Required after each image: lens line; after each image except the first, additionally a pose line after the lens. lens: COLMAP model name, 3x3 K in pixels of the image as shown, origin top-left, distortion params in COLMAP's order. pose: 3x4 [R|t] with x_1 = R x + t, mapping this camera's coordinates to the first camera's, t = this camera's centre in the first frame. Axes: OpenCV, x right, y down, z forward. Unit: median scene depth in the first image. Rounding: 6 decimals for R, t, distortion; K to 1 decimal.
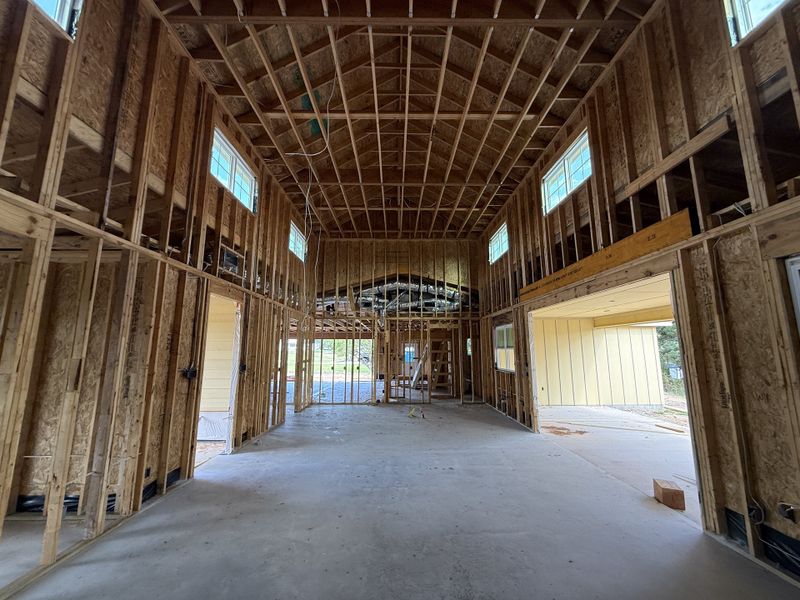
lens RADIAL K [[319.8, 0, 400.0], [0, 319.8, 300.0], [0, 0, 1]] dist [0.000156, -0.000280]
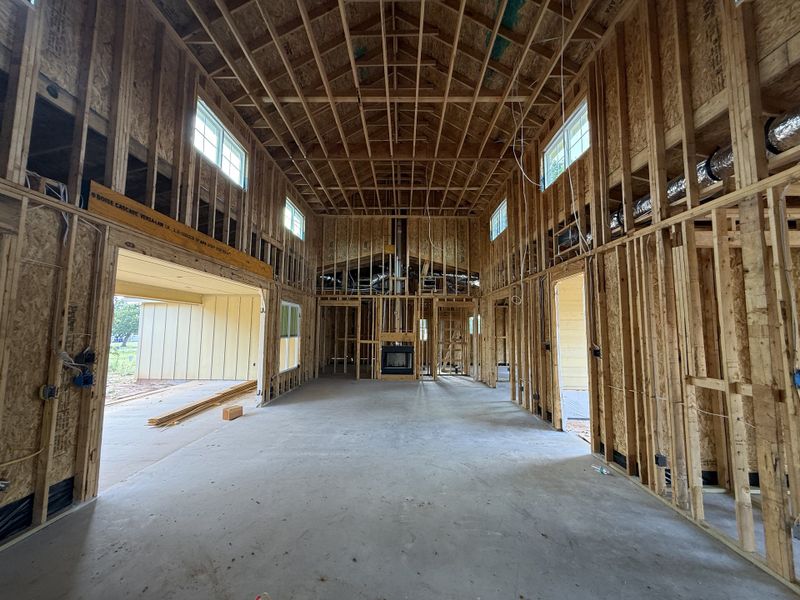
lens RADIAL K [[319.8, 0, 400.0], [0, 319.8, 300.0], [0, 0, 1]] dist [0.000156, -0.000280]
pose [[-0.999532, -0.005282, 0.030133, -0.055877], [-0.012495, 0.969562, -0.244529, 0.315922], [-0.027924, -0.244791, -0.969174, 1.993591]]
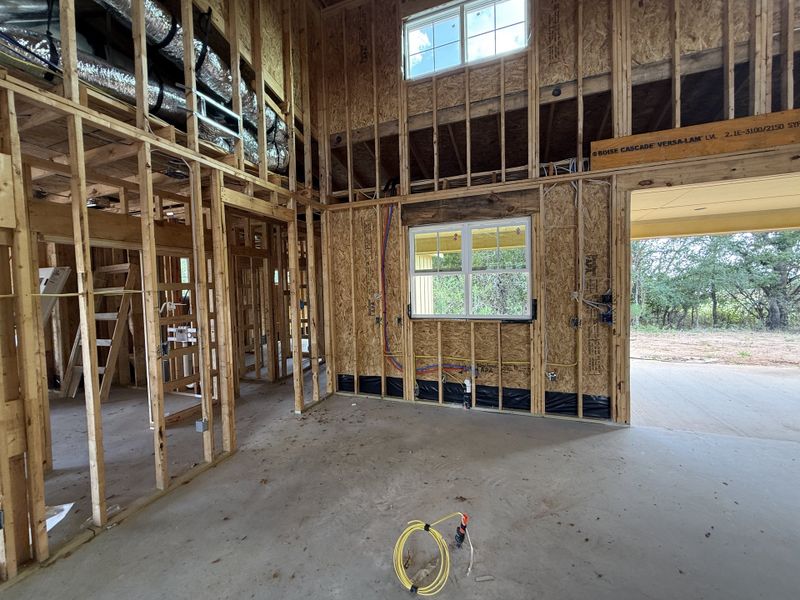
lens RADIAL K [[319.8, 0, 400.0], [0, 319.8, 300.0], [0, 0, 1]] dist [0.000156, -0.000280]
pose [[0.374360, -0.043824, 0.926247, -0.251213], [-0.121477, 0.987956, 0.095841, 0.272434], [-0.919292, -0.148397, 0.364528, 1.556487]]
